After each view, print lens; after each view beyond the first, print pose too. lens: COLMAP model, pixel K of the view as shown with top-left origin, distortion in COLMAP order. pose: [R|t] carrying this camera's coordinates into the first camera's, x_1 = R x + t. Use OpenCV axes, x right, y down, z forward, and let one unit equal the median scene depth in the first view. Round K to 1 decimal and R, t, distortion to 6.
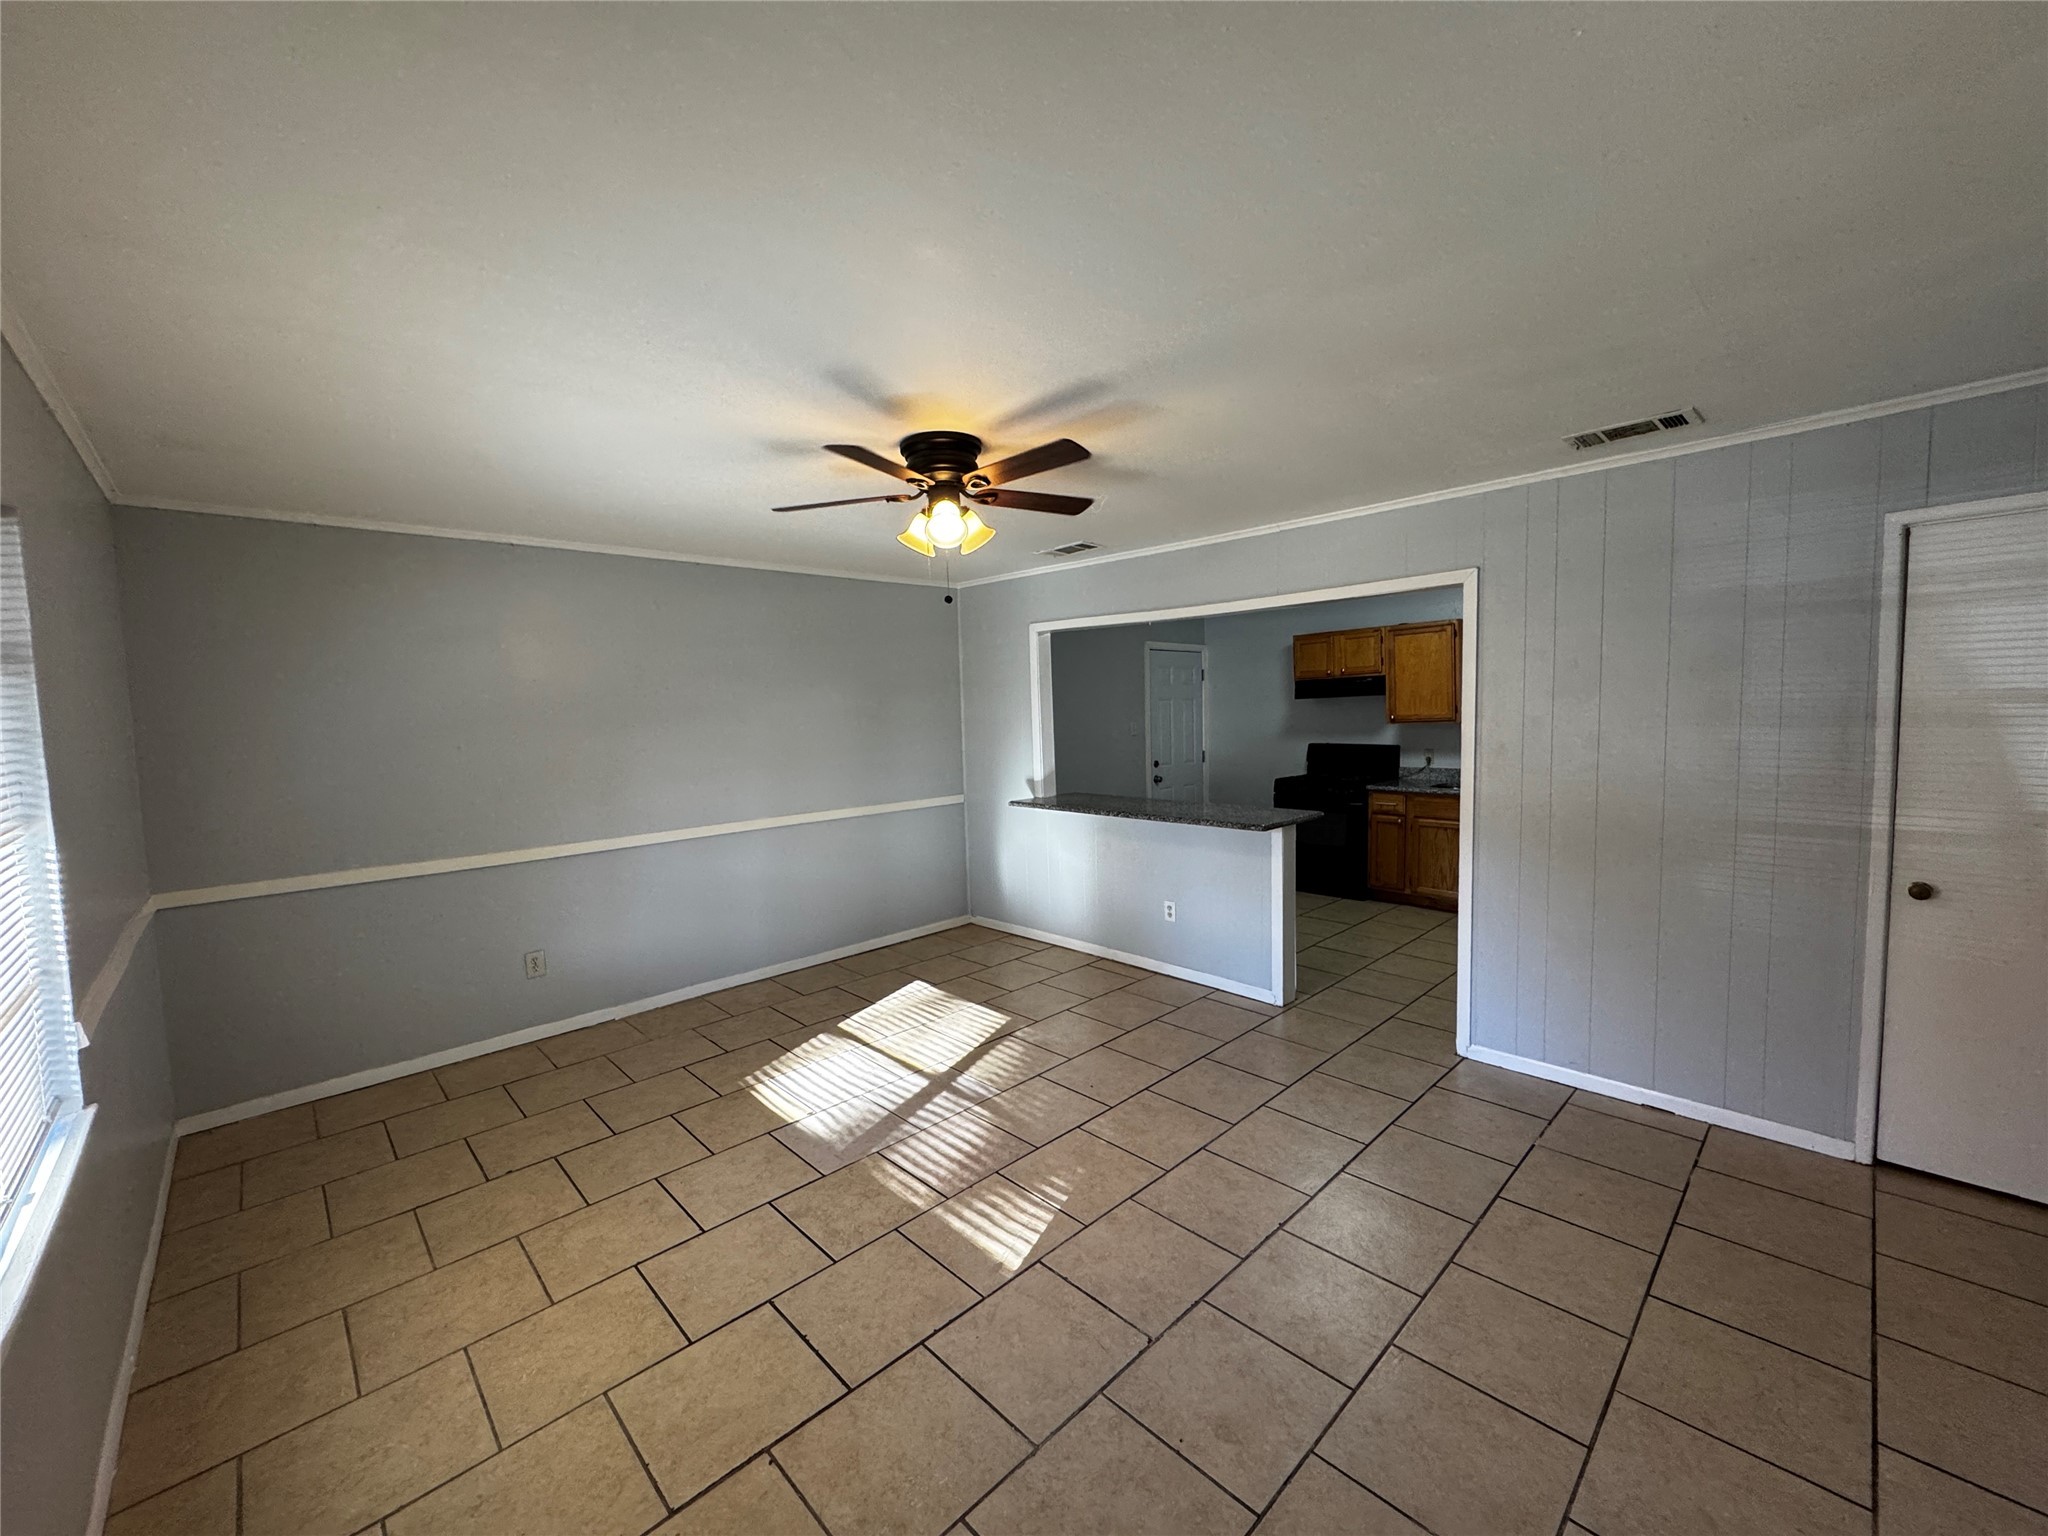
lens RADIAL K [[822.1, 0, 1019.0], [0, 822.1, 767.4], [0, 0, 1]] dist [-0.003728, -0.000592]
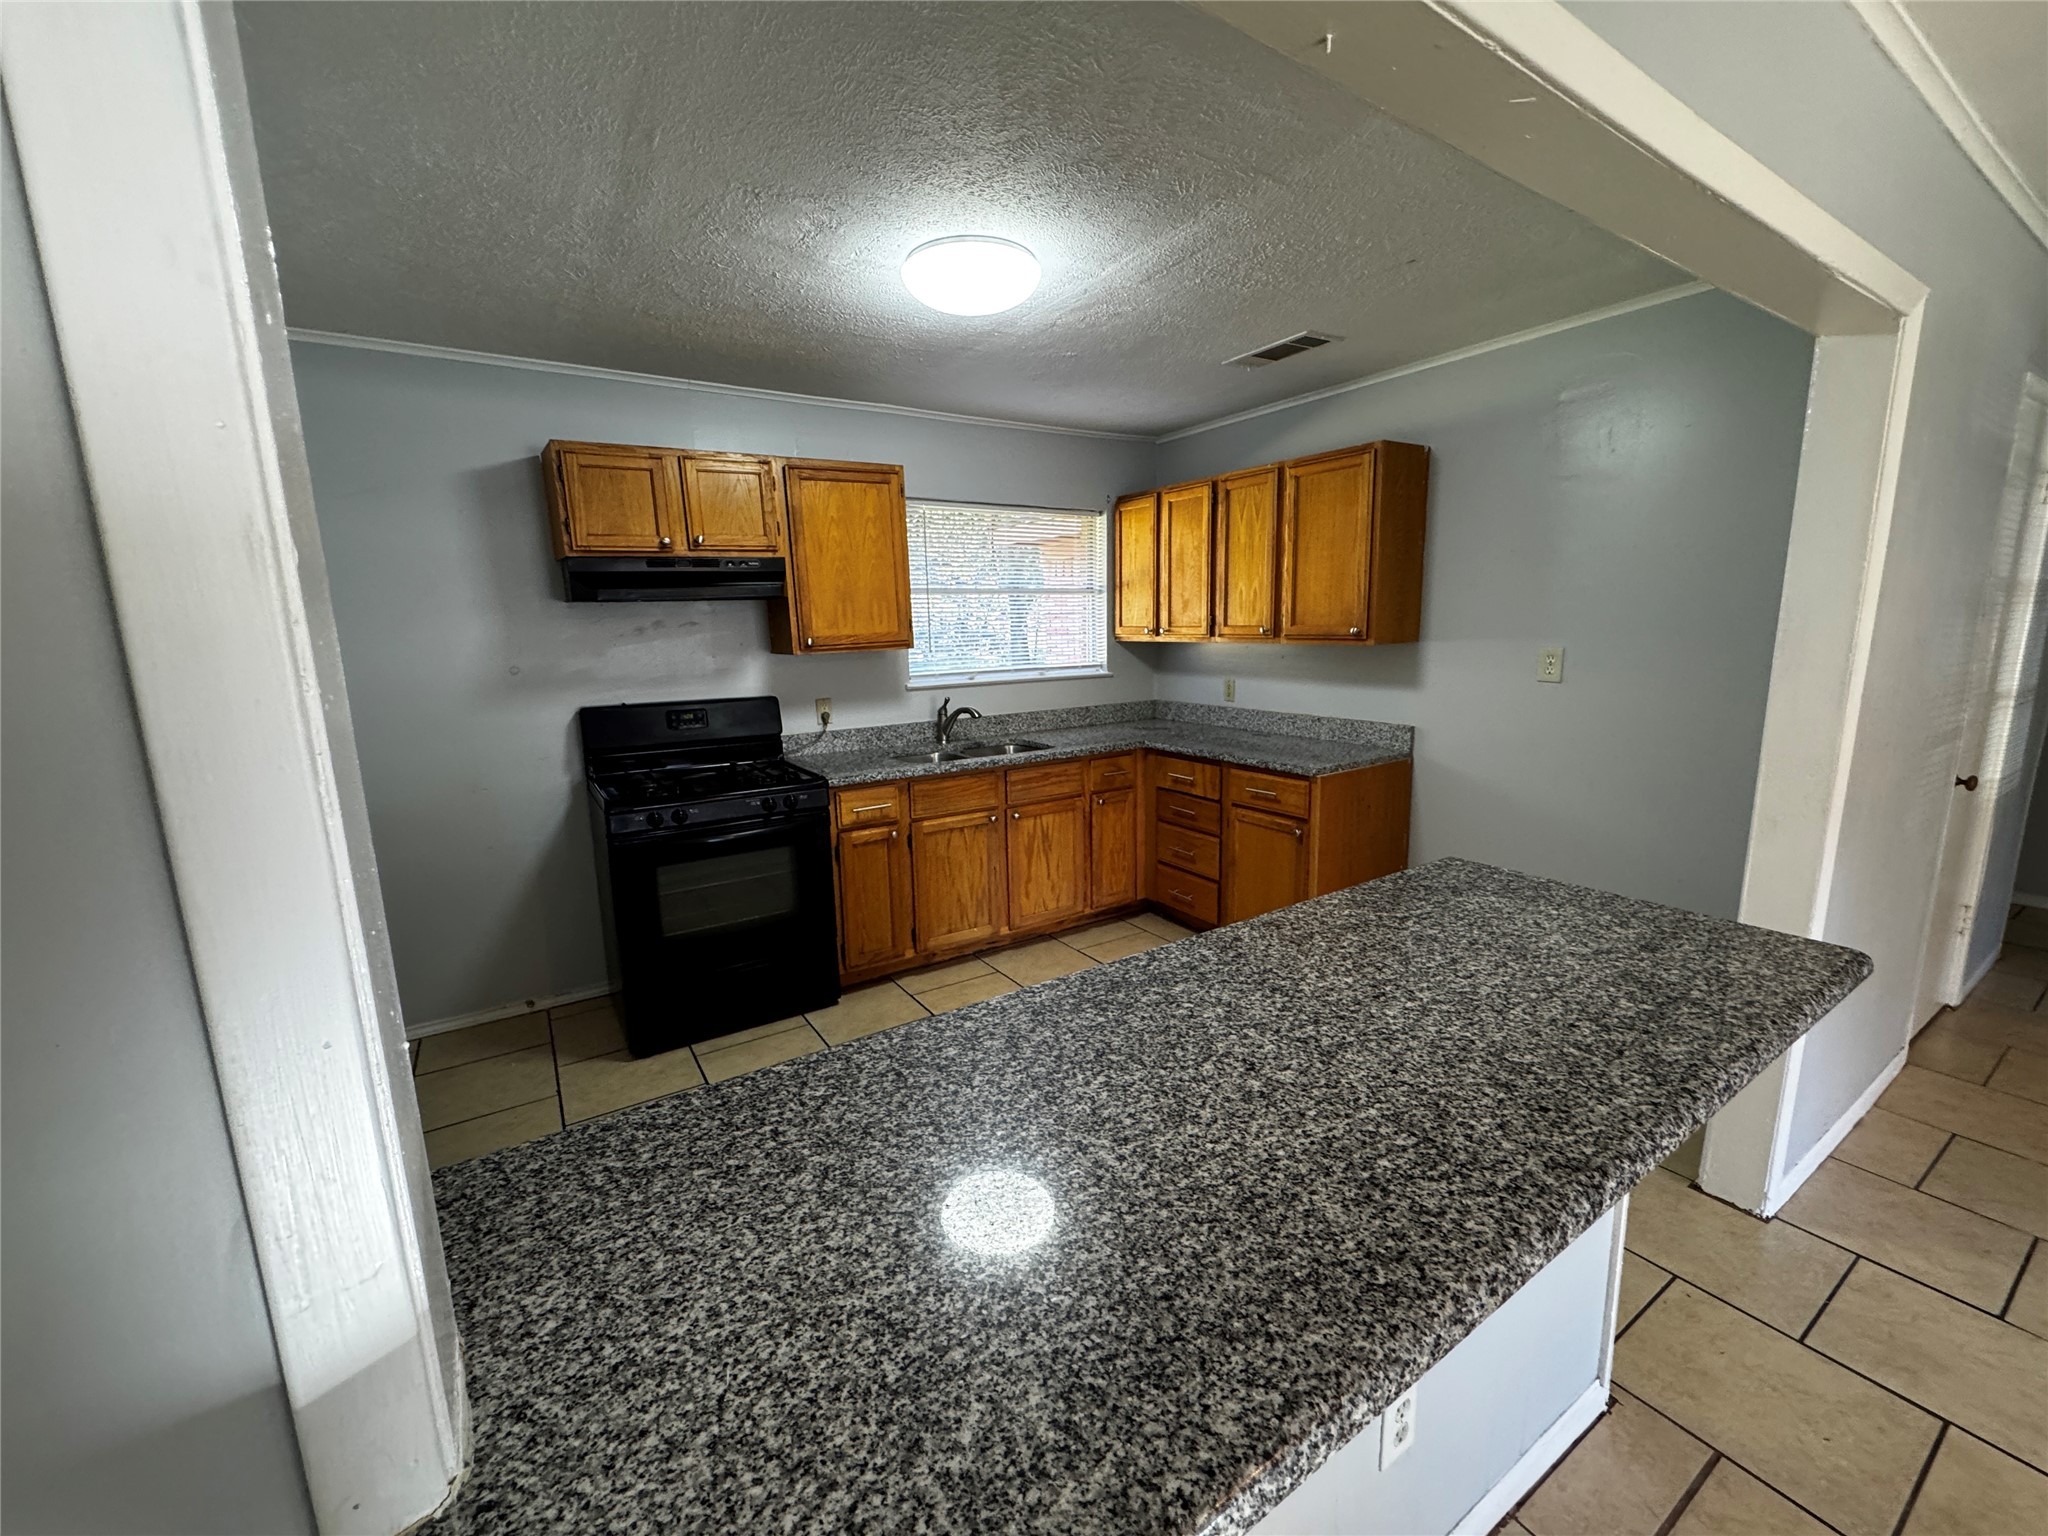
lens RADIAL K [[822.1, 0, 1024.9], [0, 822.1, 764.6], [0, 0, 1]] dist [-0.003728, -0.000592]
pose [[0.195772, -0.145287, 0.969827, -0.030234], [0.086897, 0.987644, 0.130415, -0.039129], [-0.976792, 0.058743, 0.205978, 0.750802]]
